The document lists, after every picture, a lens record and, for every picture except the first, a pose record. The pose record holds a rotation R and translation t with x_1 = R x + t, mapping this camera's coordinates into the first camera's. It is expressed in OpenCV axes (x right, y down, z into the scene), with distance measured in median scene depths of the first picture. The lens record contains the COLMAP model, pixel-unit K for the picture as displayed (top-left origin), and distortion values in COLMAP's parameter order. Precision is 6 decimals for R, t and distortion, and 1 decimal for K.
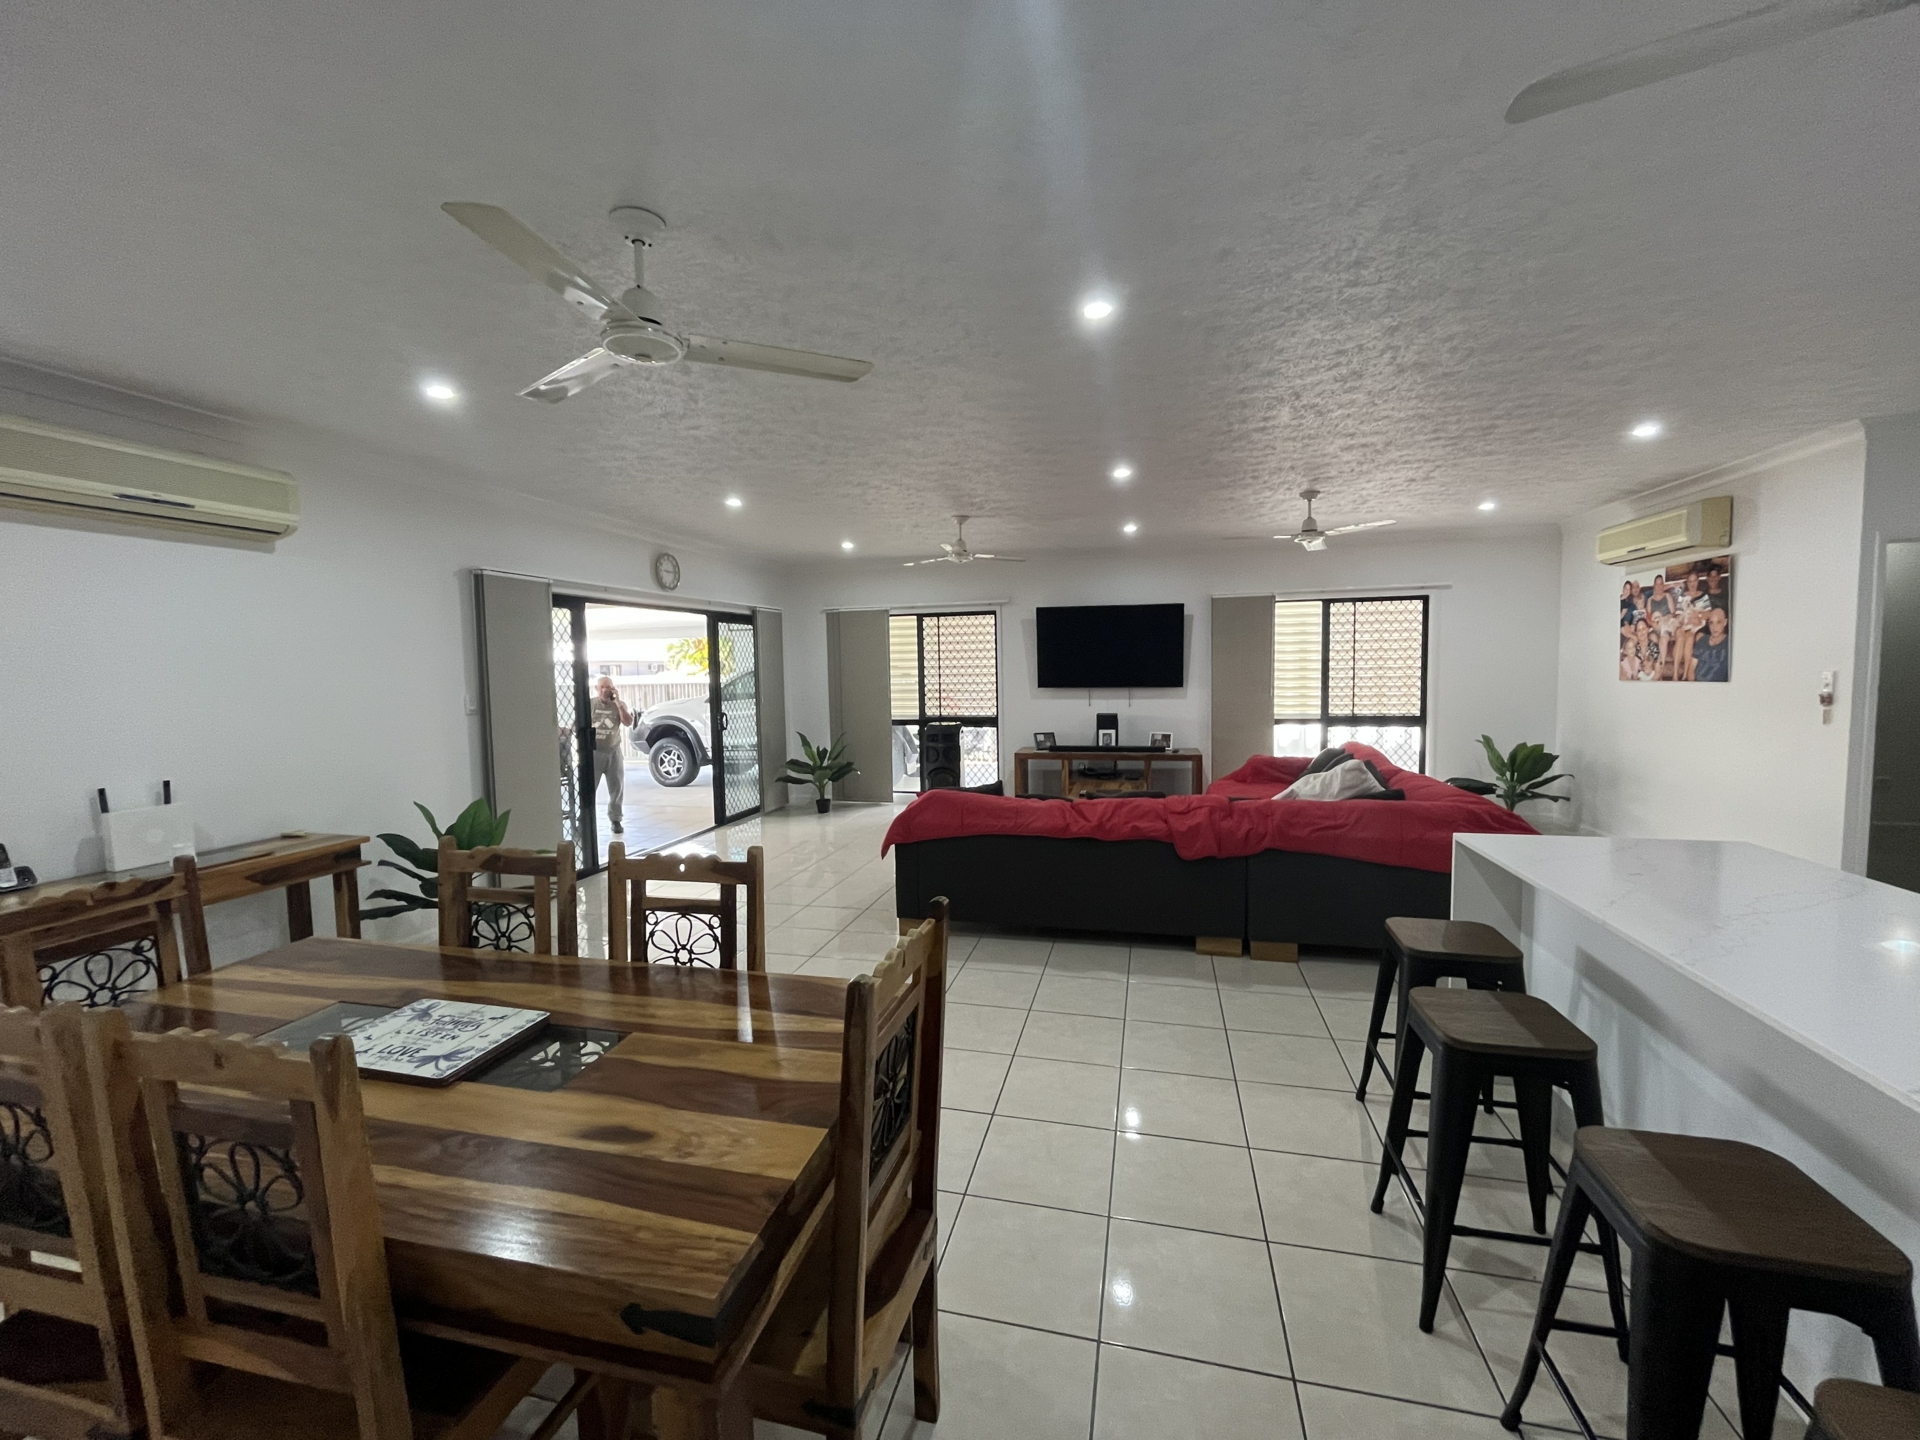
lens RADIAL K [[786.2, 0, 959.0], [0, 786.2, 719.1], [0, 0, 1]] dist [0.000211, -0.000516]
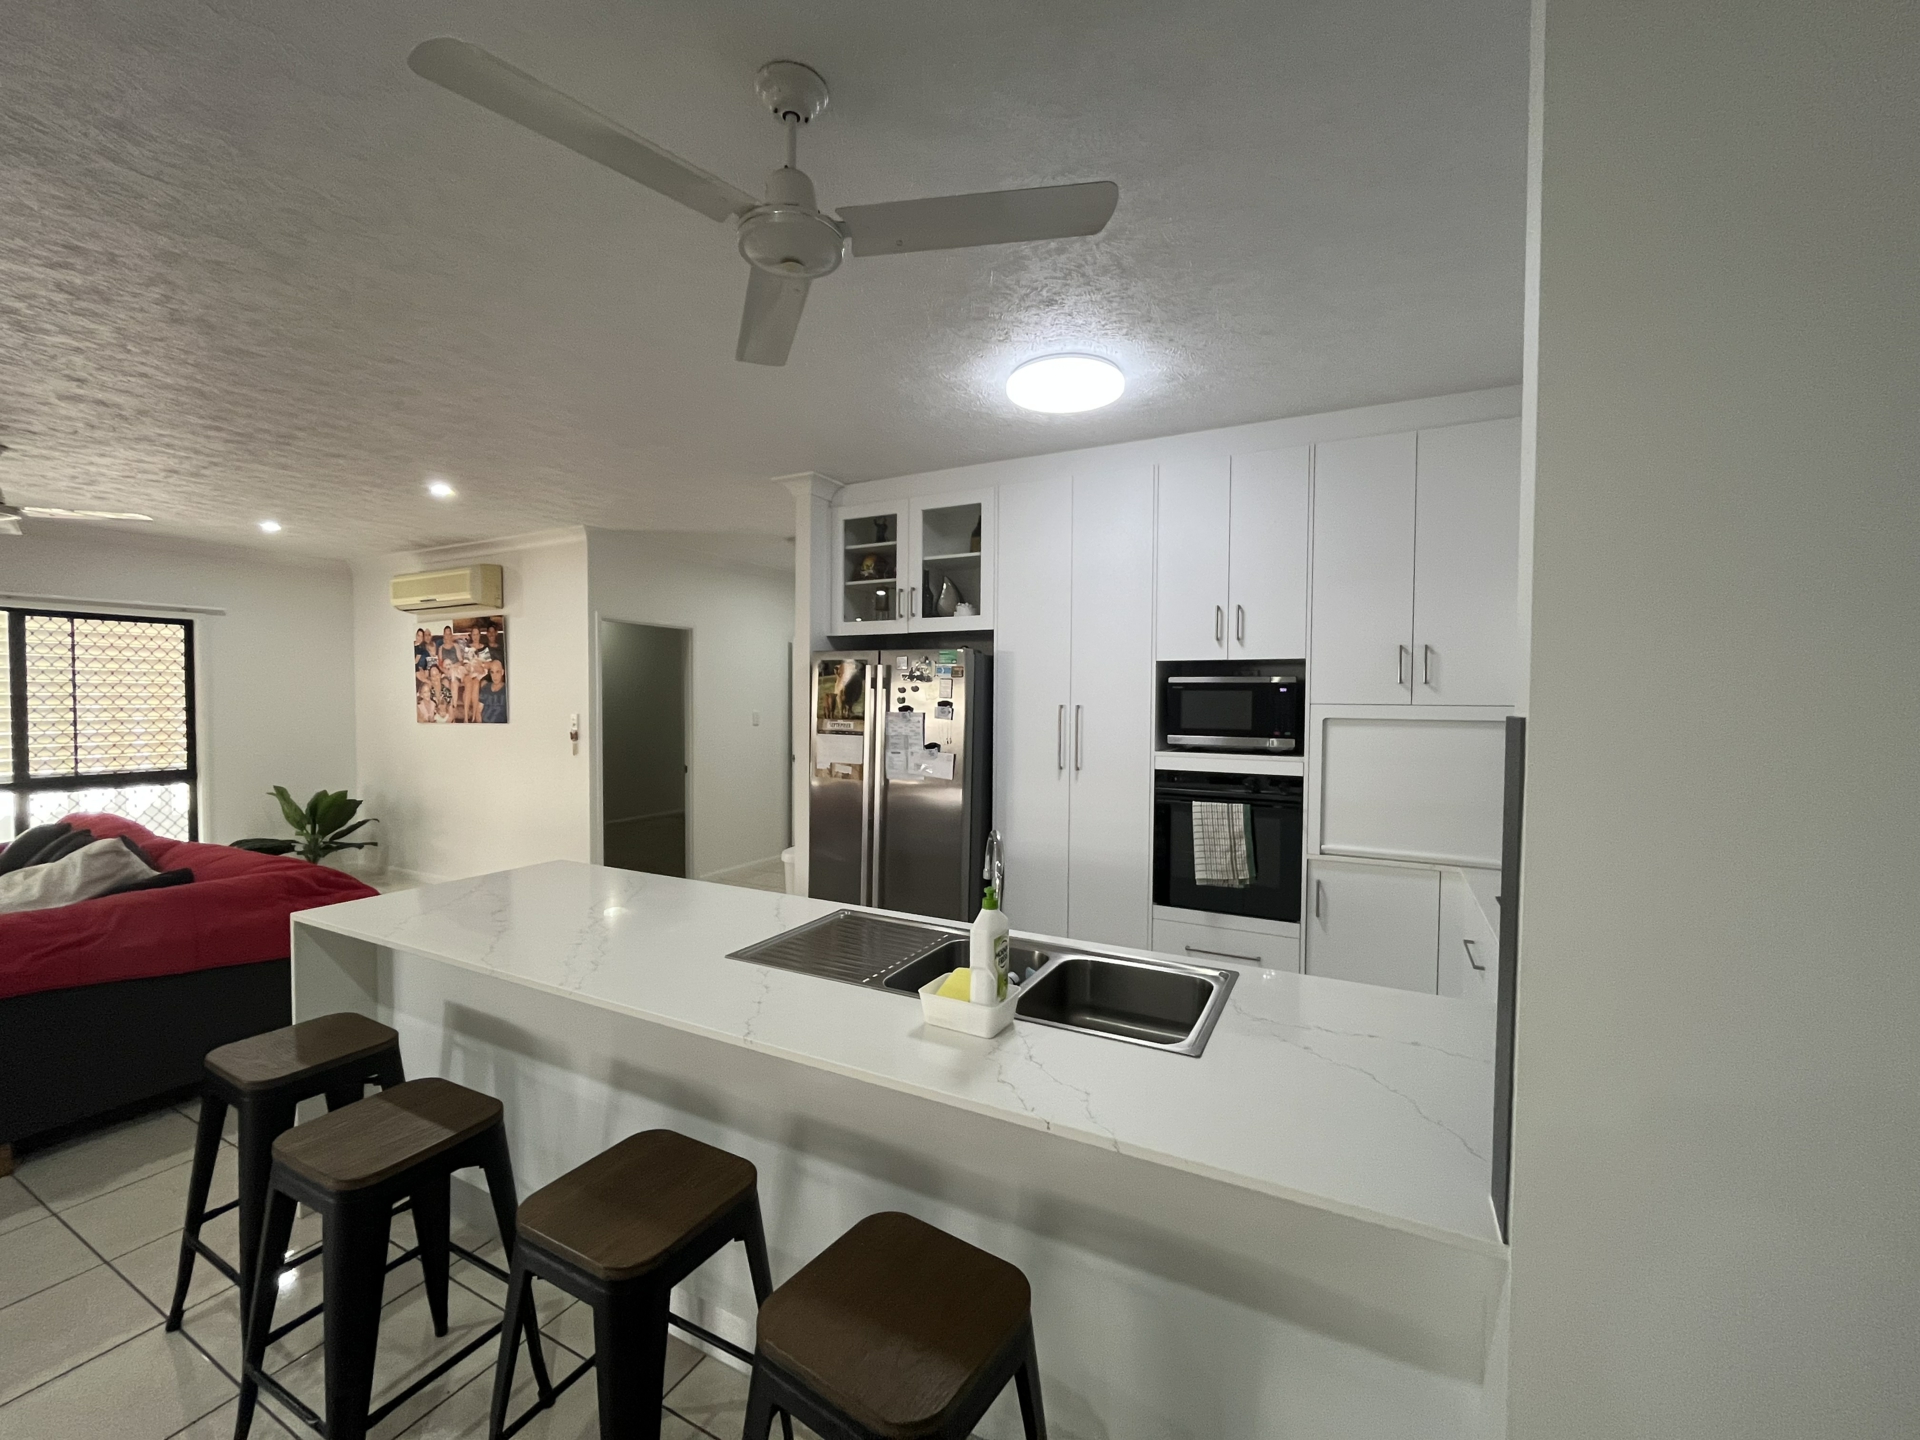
lens RADIAL K [[786.2, 0, 950.8], [0, 786.2, 722.6], [0, 0, 1]] dist [0.000211, -0.000516]
pose [[0.248604, -0.010575, 0.968547, 0.005775], [0.057542, 0.998336, -0.003869, -0.005511], [-0.966894, 0.056694, 0.248799, 0.067652]]
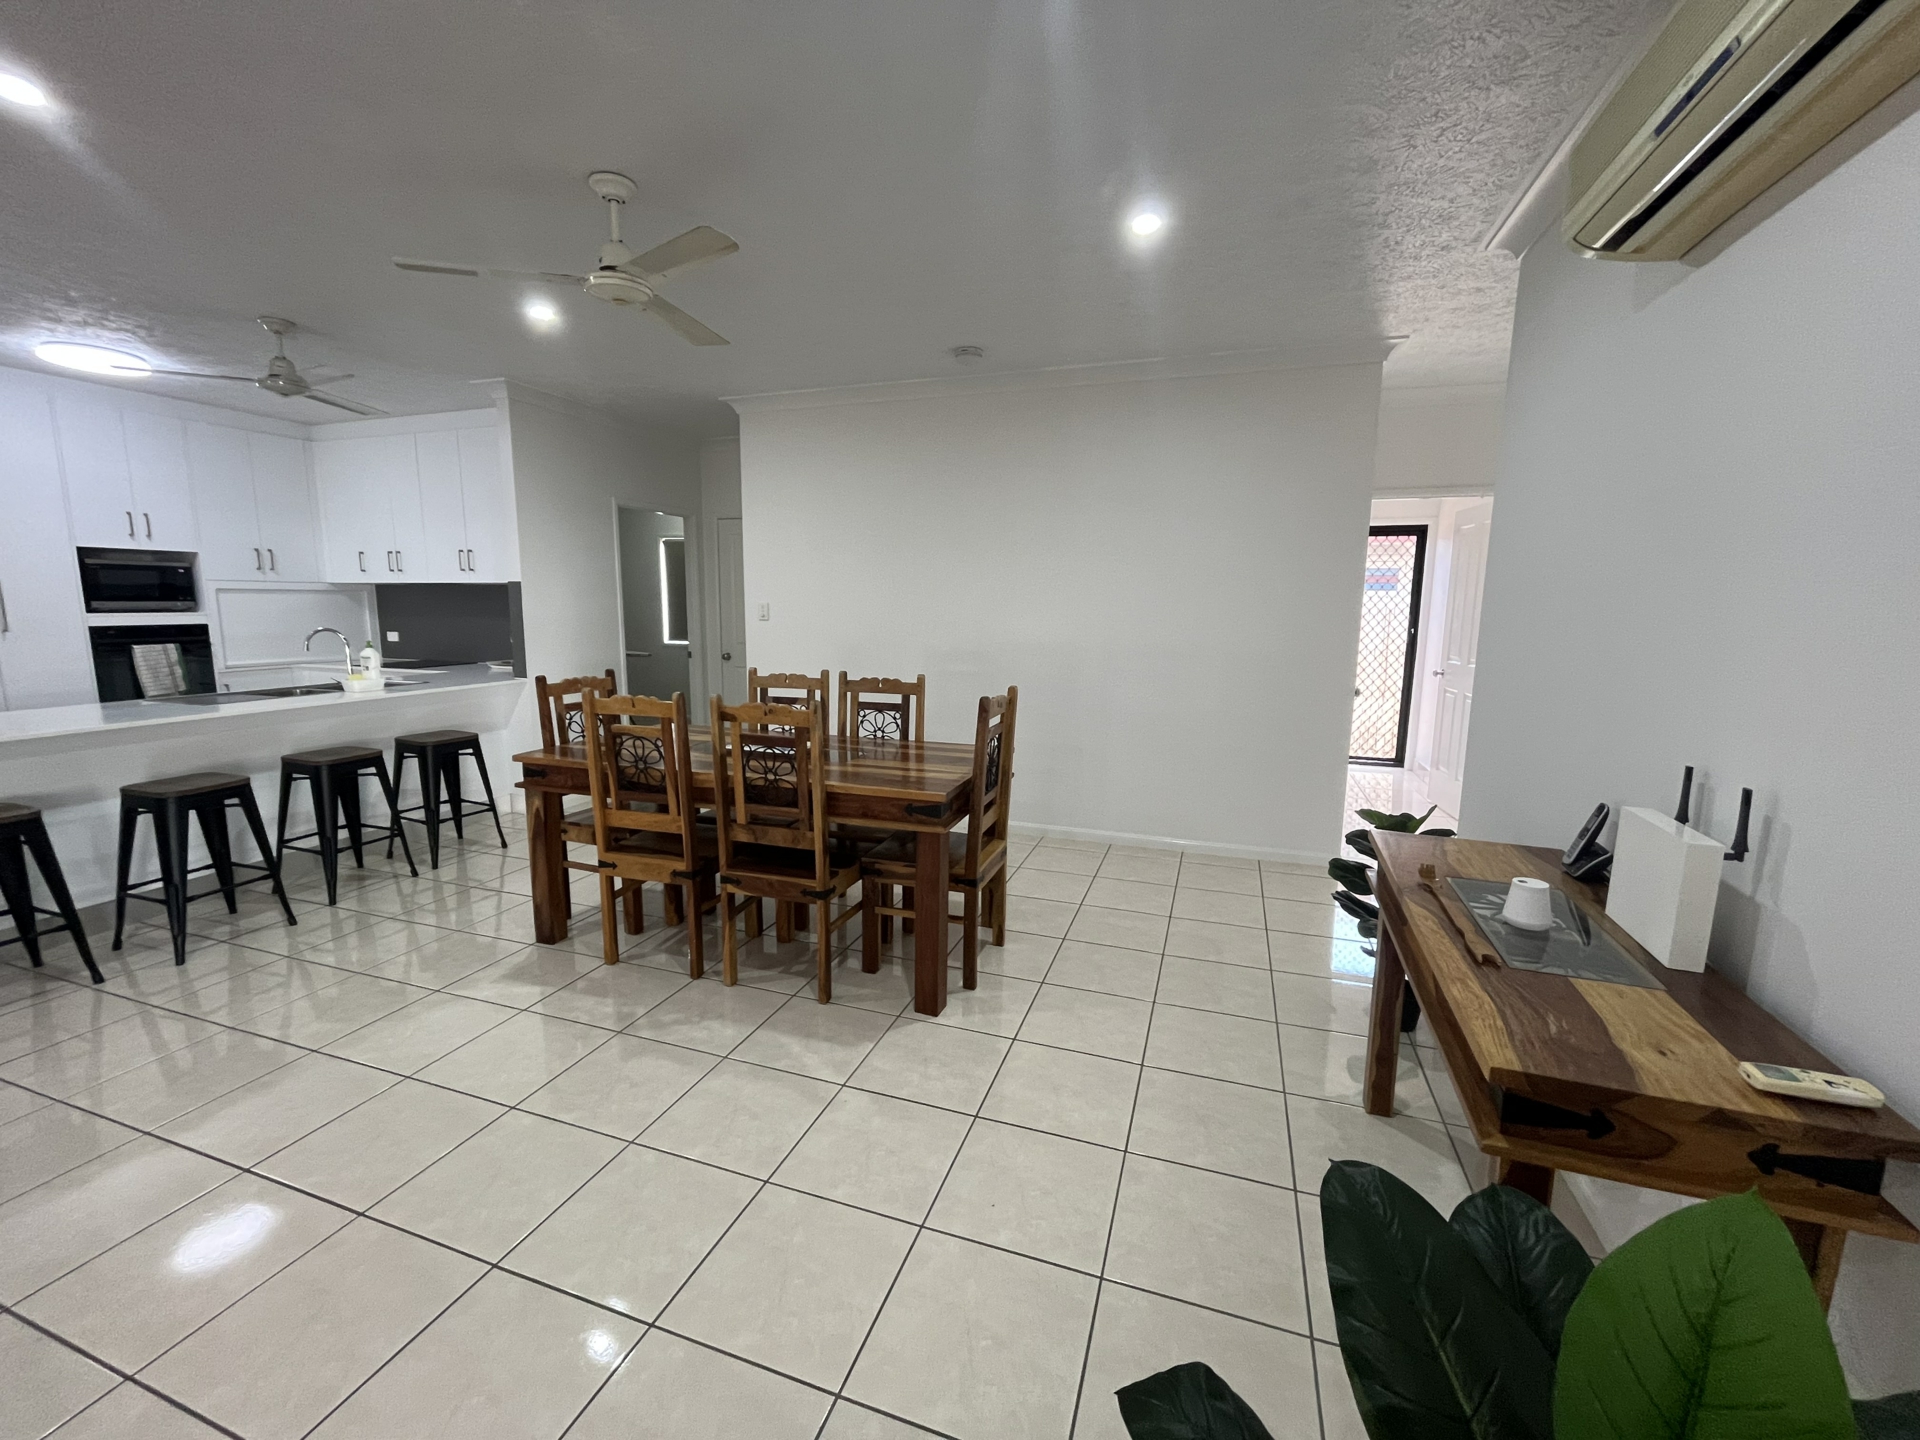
lens RADIAL K [[786.2, 0, 974.1], [0, 786.2, 714.6], [0, 0, 1]] dist [0.000211, -0.000516]
pose [[-0.993771, -0.003170, 0.111401, -0.454307], [0.020345, 0.977638, 0.209309, -0.029809], [-0.109573, 0.210272, -0.971483, 0.894311]]
